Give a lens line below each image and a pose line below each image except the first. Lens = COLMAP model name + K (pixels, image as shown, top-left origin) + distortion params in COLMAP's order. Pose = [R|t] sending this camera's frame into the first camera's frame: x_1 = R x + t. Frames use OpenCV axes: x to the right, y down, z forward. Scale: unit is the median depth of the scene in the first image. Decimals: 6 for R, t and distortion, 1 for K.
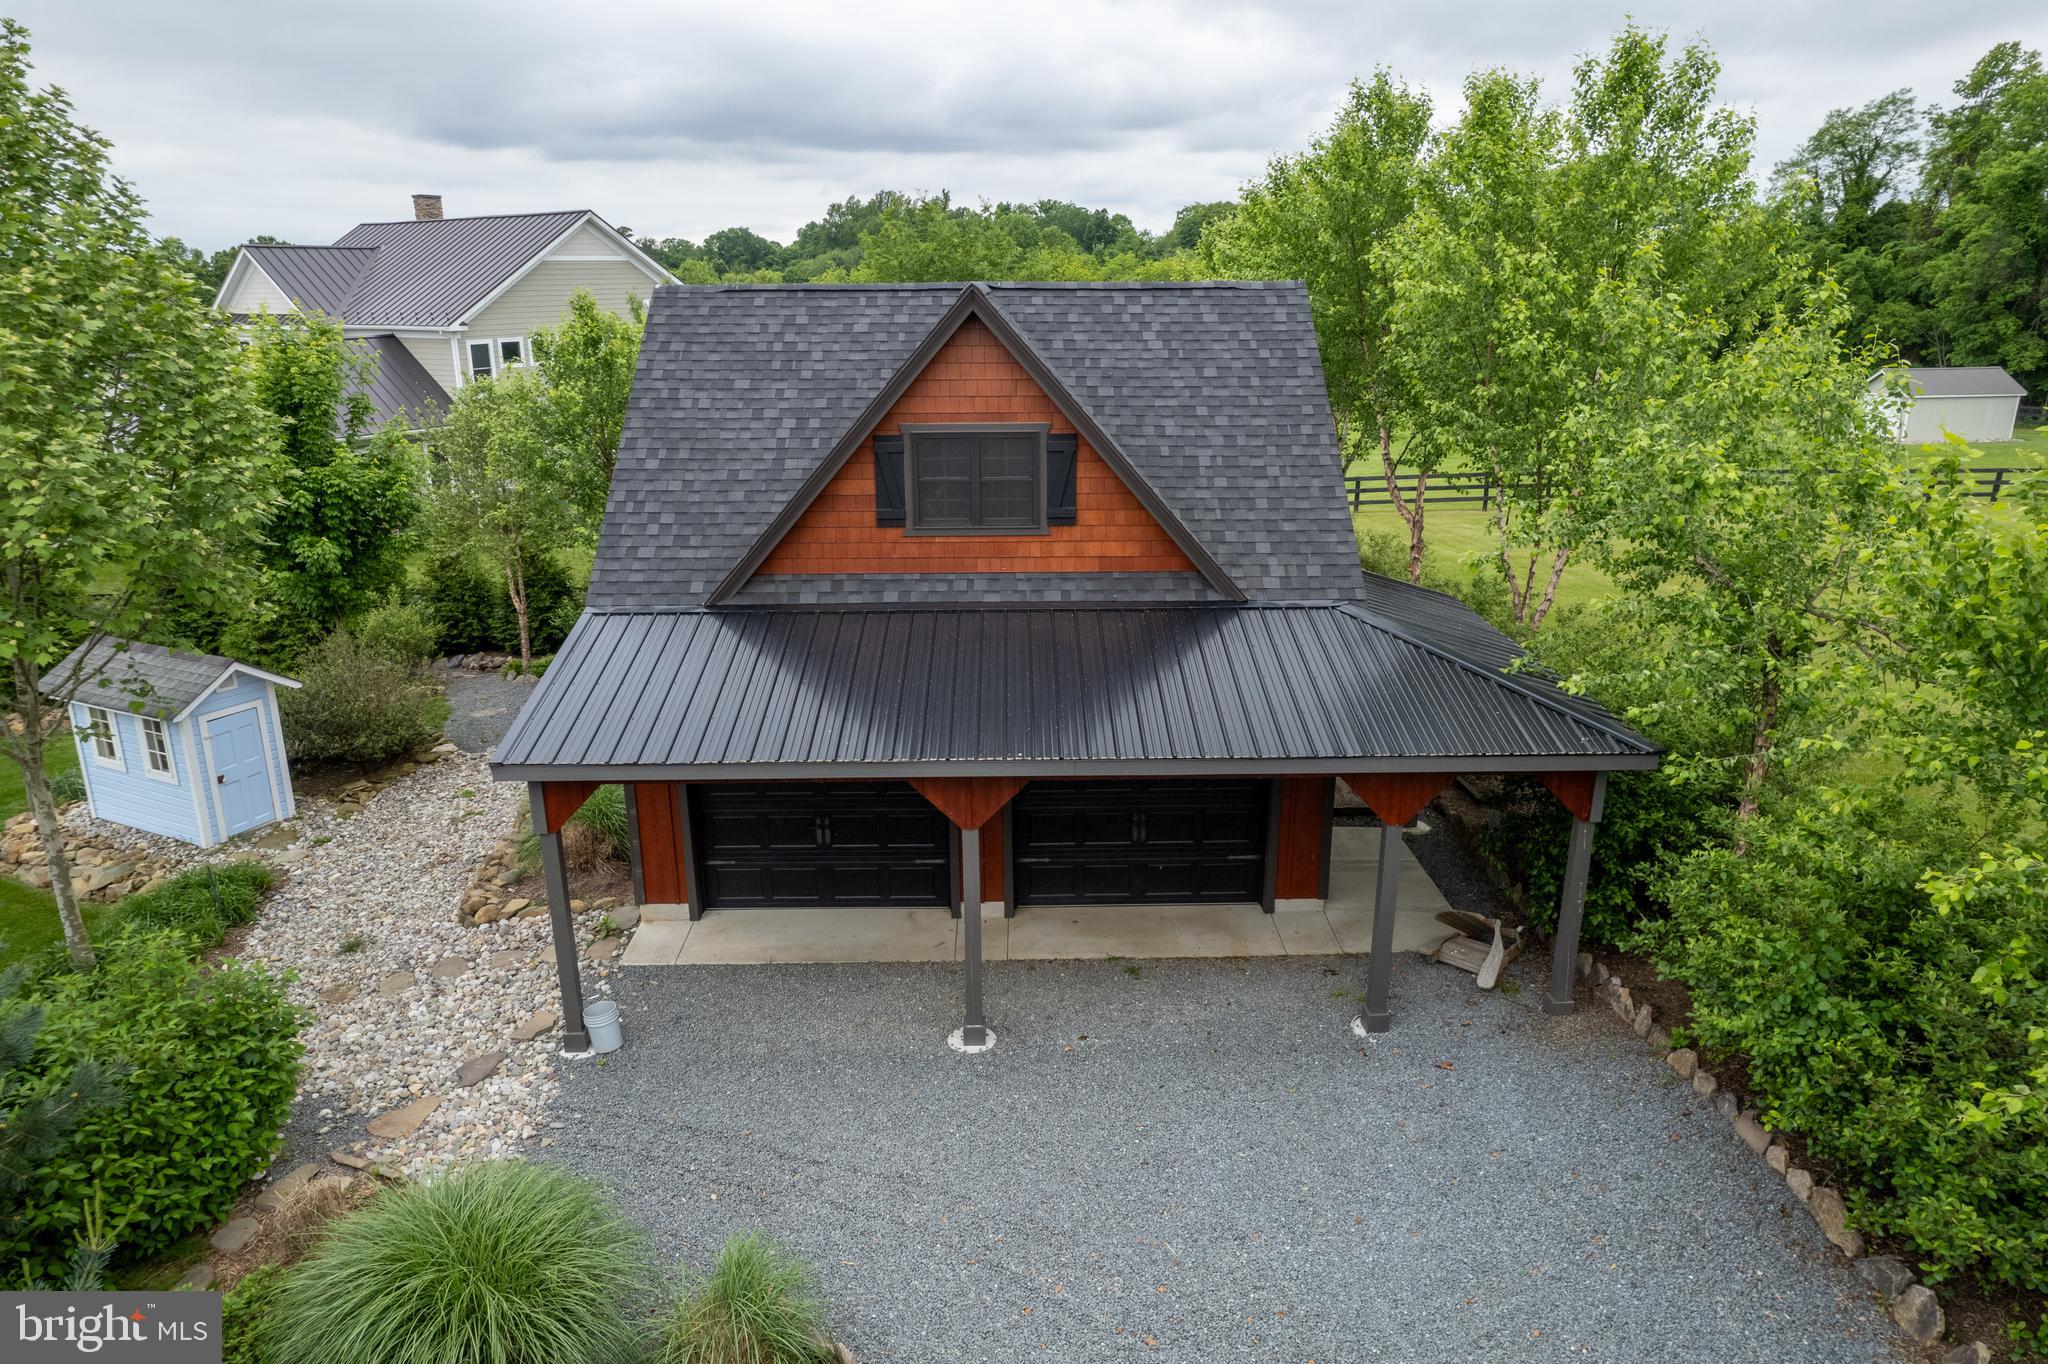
lens RADIAL K [[1316.6, 0, 1033.2], [0, 1316.6, 666.8], [0, 0, 1]] dist [-0.066227, 0.059077]
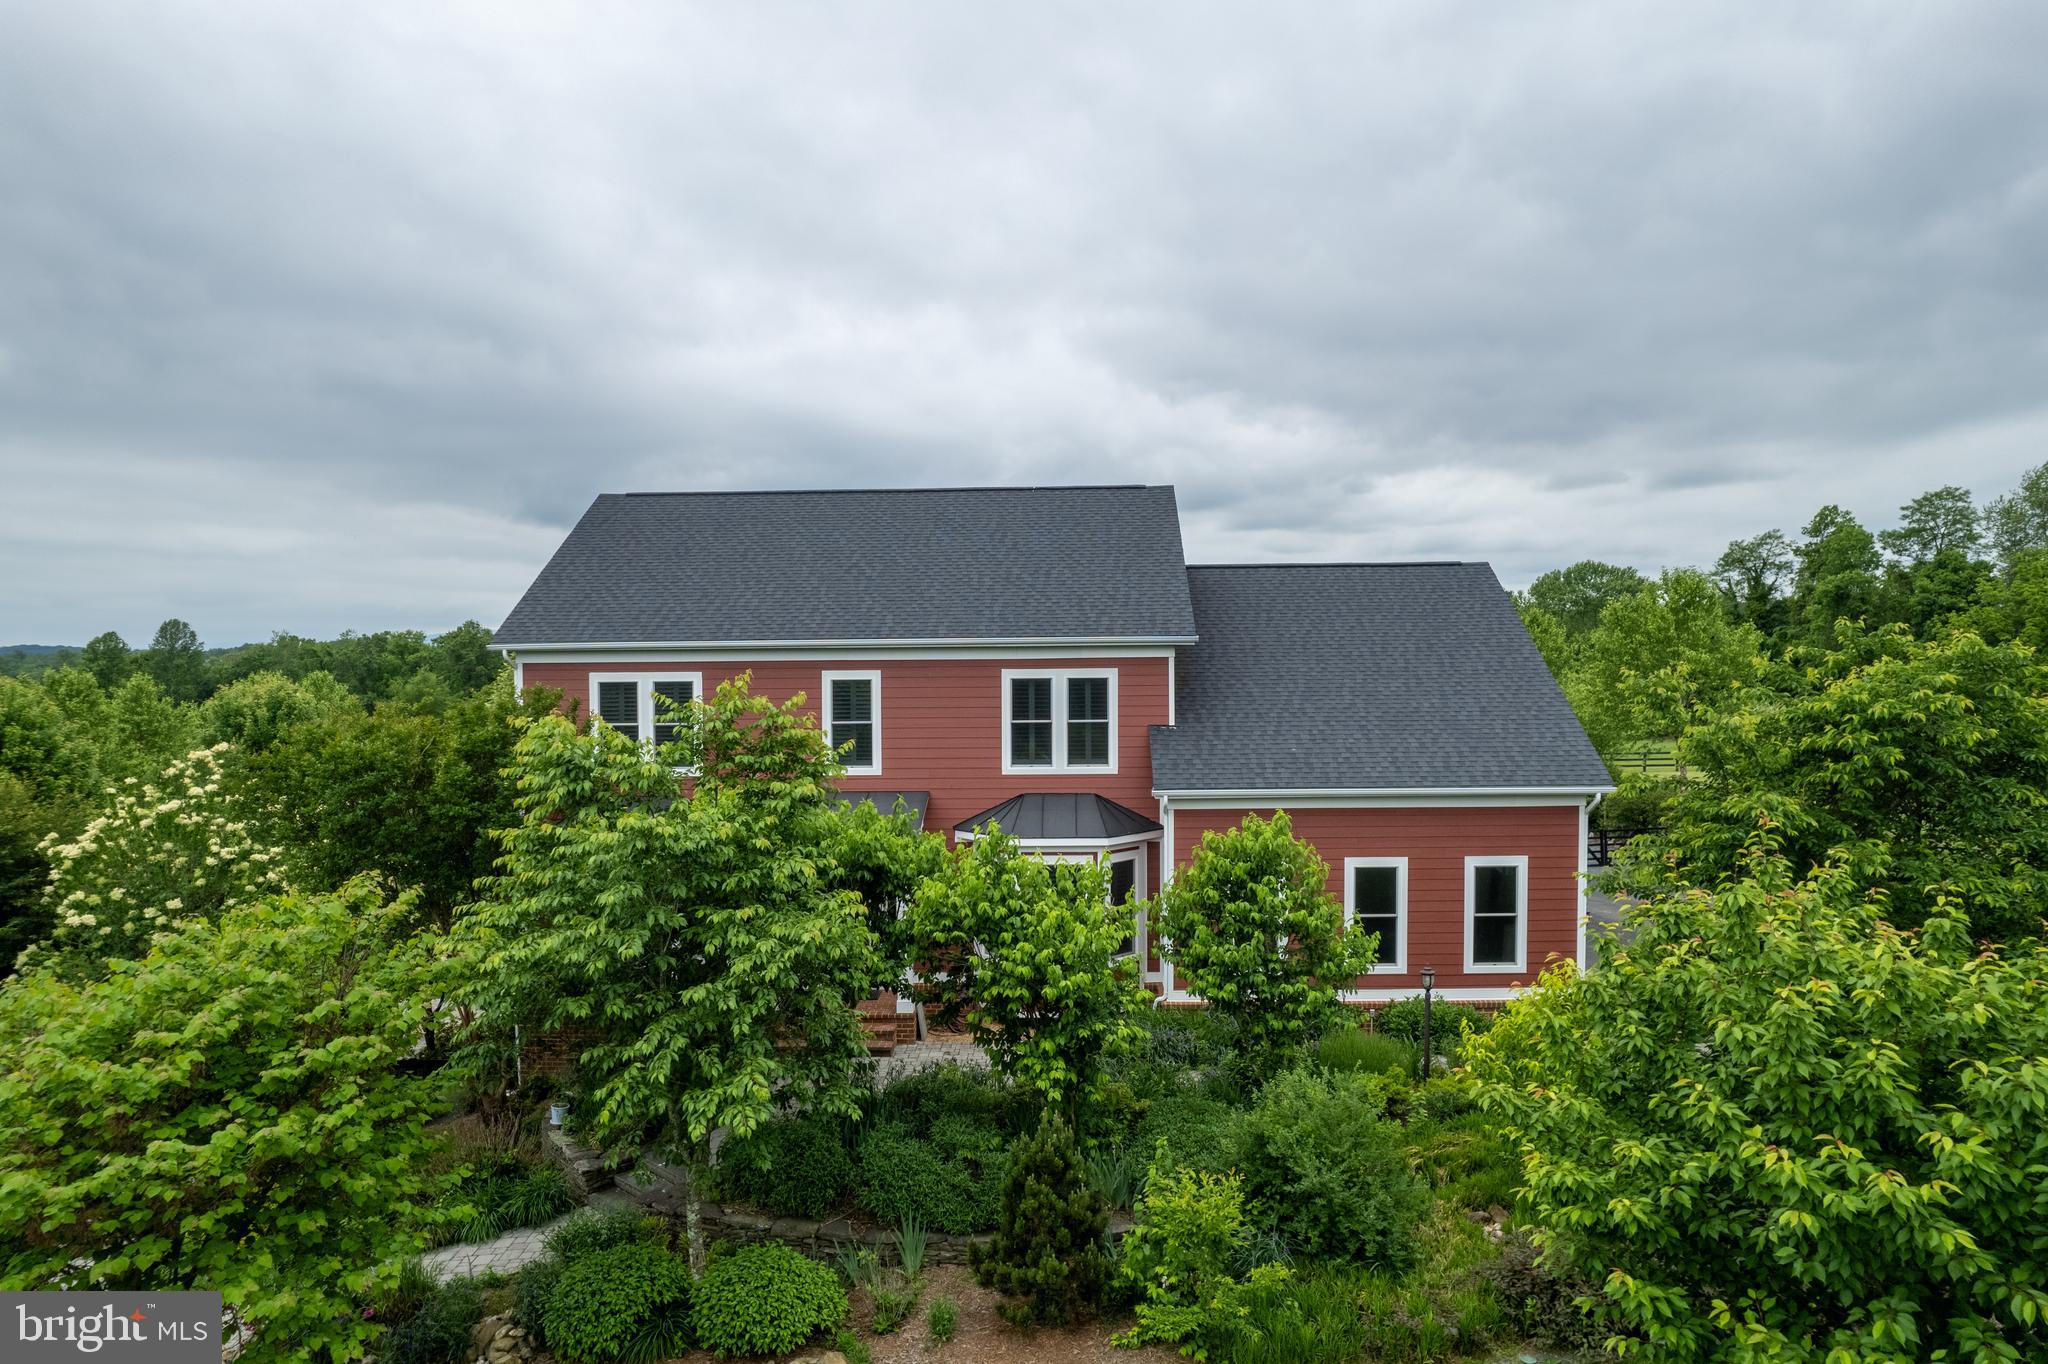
lens RADIAL K [[1316.6, 0, 1035.2], [0, 1316.6, 689.6], [0, 0, 1]] dist [-0.066227, 0.059077]
pose [[0.999564, -0.002323, -0.029442, -0.154547], [-0.005164, 0.967792, -0.251699, 0.126949], [0.029079, 0.251741, 0.967358, -0.470732]]
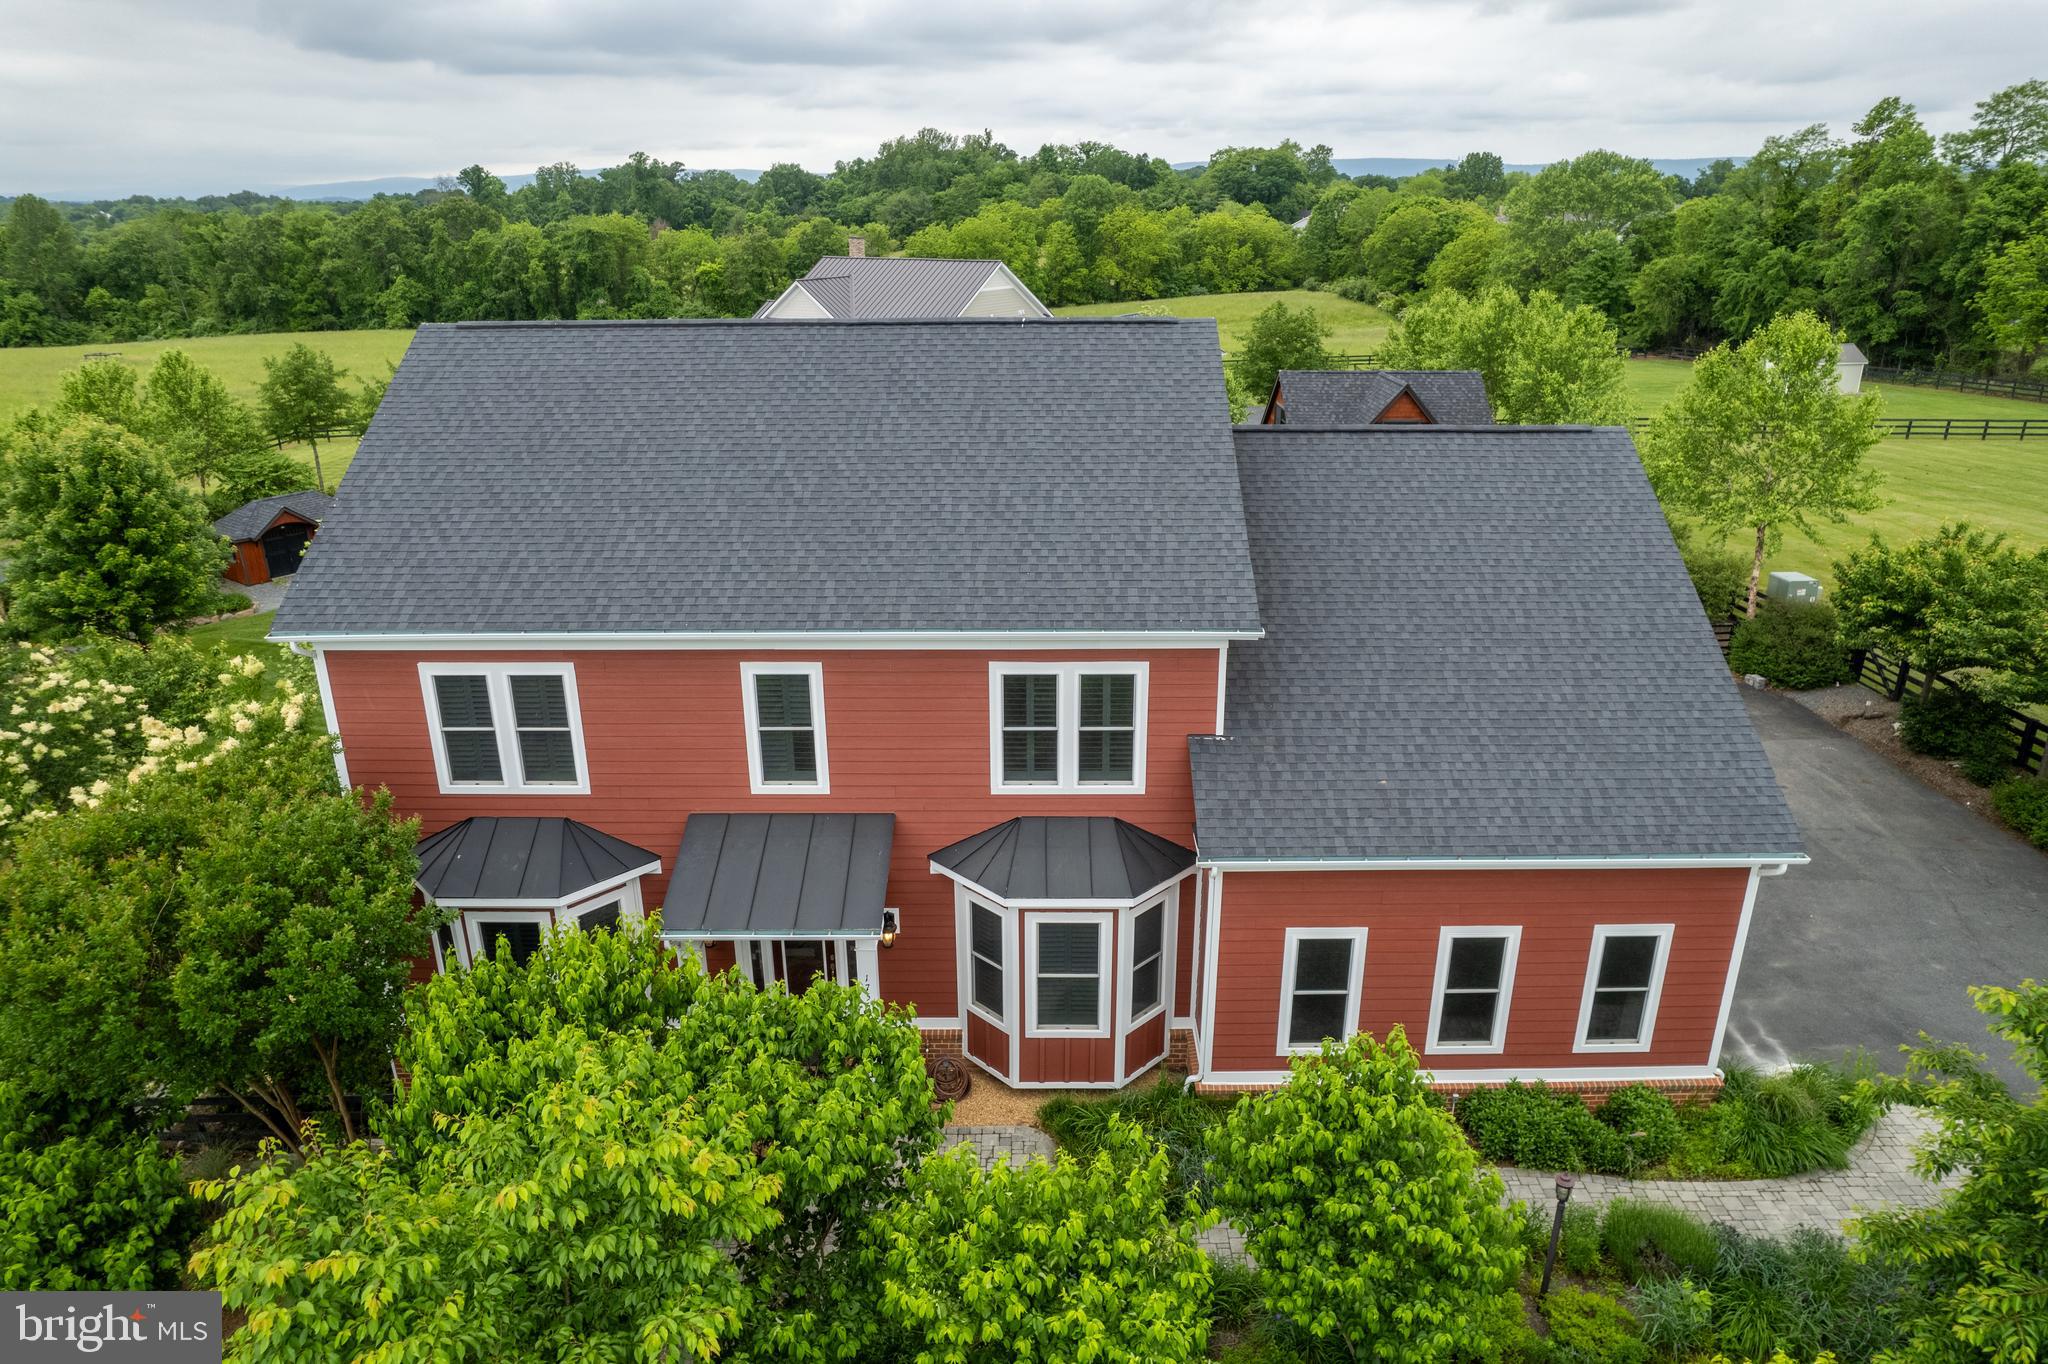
lens RADIAL K [[1316.6, 0, 1030.6], [0, 1316.6, 669.6], [0, 0, 1]] dist [-0.066227, 0.059077]
pose [[0.999998, 0.001220, 0.001290, -0.163431], [-0.001295, 0.998184, 0.060226, 0.044567], [-0.001214, -0.060228, 0.998184, -0.406709]]
